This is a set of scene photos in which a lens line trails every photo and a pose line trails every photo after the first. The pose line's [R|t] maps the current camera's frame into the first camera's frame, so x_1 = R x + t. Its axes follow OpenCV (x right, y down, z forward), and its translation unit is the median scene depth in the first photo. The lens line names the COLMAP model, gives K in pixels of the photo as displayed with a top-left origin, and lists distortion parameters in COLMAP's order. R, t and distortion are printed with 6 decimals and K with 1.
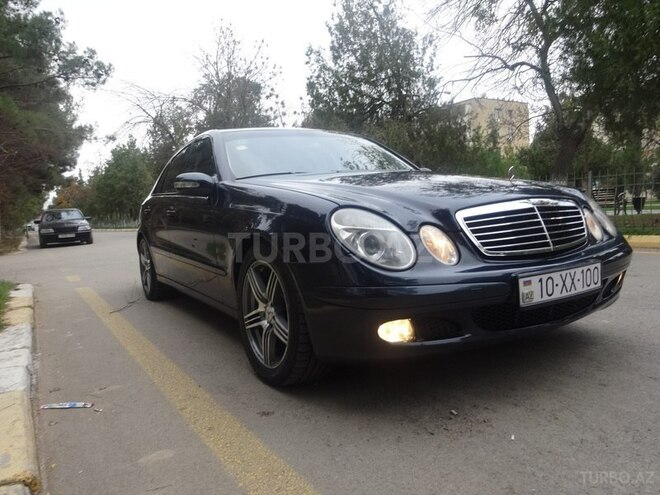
lens RADIAL K [[489.8, 0, 330.0], [0, 489.8, 247.5], [0, 0, 1]] dist [-0.006349, -0.006324]
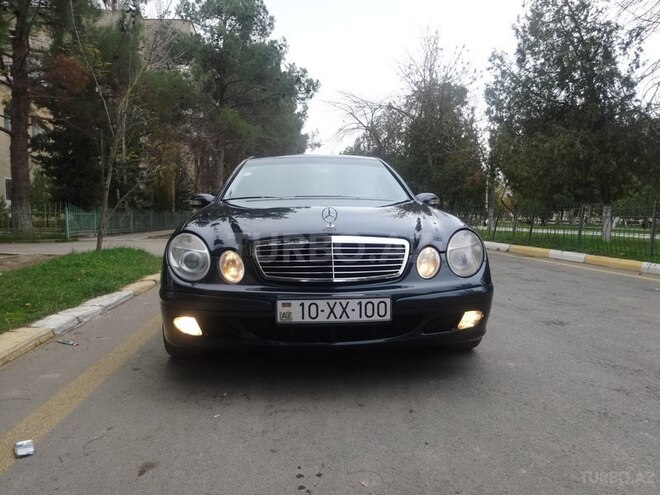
lens RADIAL K [[489.8, 0, 330.0], [0, 489.8, 247.5], [0, 0, 1]] dist [-0.006349, -0.006324]
pose [[0.892005, 0.089257, -0.443126, 0.134286], [-0.089533, 0.995776, 0.020347, -0.013686], [0.443070, 0.021525, 0.896228, -0.007352]]
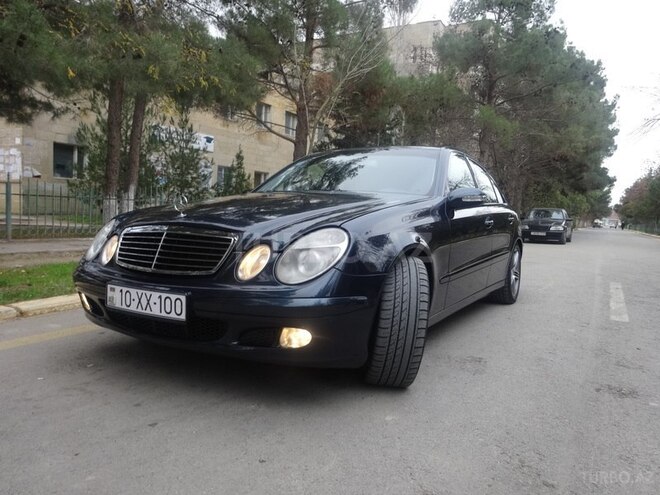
lens RADIAL K [[494.5, 0, 329.8], [0, 494.5, 245.6], [0, 0, 1]] dist [-0.027473, 0.009936]
pose [[0.463043, 0.138139, -0.875505, 0.228423], [-0.138163, 0.986955, 0.082652, -0.028686], [0.875501, 0.082691, 0.476089, 0.115580]]
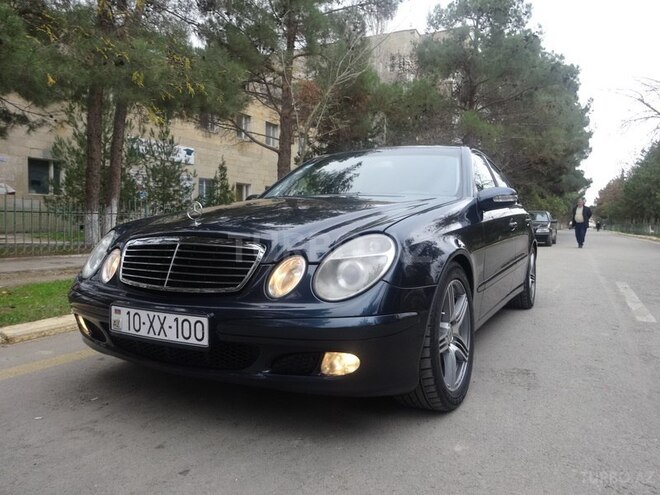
lens RADIAL K [[489.8, 0, 330.0], [0, 489.8, 247.5], [0, 0, 1]] dist [-0.006349, -0.006324]
pose [[0.502567, 0.109549, -0.857569, 0.202347], [-0.109303, 0.992031, 0.062670, -0.024460], [0.857601, 0.062240, 0.510536, 0.109392]]
